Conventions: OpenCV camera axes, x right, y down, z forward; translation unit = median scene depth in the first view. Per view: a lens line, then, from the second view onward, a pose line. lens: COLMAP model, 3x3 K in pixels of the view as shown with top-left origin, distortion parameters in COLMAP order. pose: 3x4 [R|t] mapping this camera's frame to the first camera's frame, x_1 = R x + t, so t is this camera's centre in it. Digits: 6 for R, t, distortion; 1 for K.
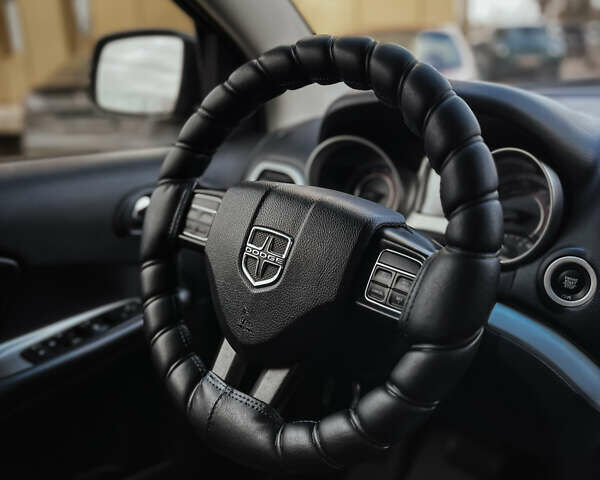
lens RADIAL K [[563.7, 0, 300.0], [0, 563.7, 240.0], [0, 0, 1]] dist [0.113934, -0.191793]
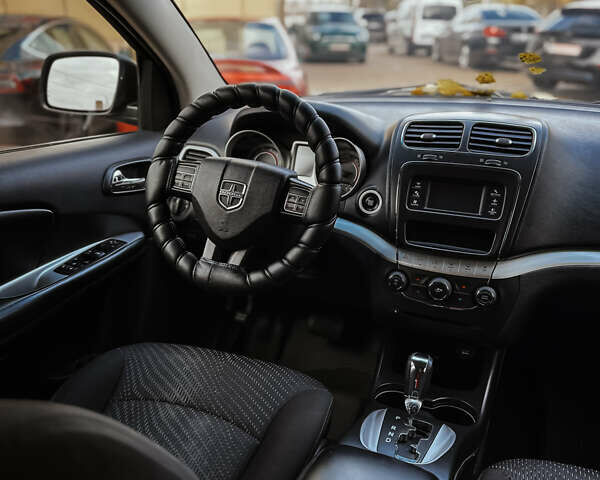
lens RADIAL K [[563.7, 0, 300.0], [0, 563.7, 240.0], [0, 0, 1]] dist [0.113934, -0.191793]
pose [[0.954454, -0.065691, 0.291035, -0.418673], [0.053674, 0.997351, 0.049094, 0.102966], [-0.293489, -0.031237, 0.955452, -0.983862]]
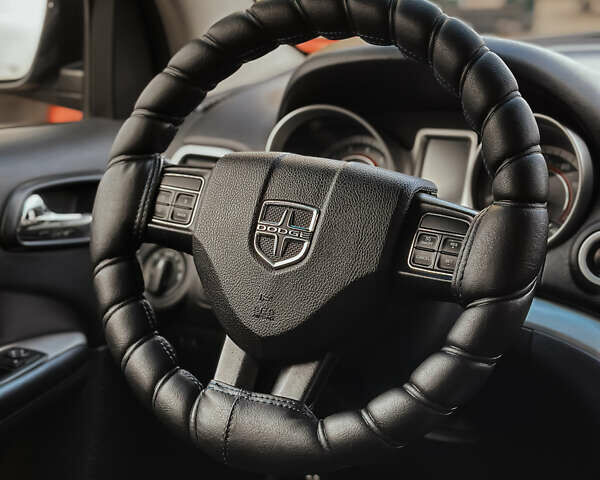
lens RADIAL K [[1130.3, 0, 300.0], [0, 1130.3, 240.0], [0, 0, 1]] dist [0.061801, 0.268710]
pose [[0.977346, -0.030427, 0.209452, -0.393995], [0.049121, 0.995200, -0.084637, 0.184026], [-0.205871, 0.093008, 0.974149, -0.679461]]
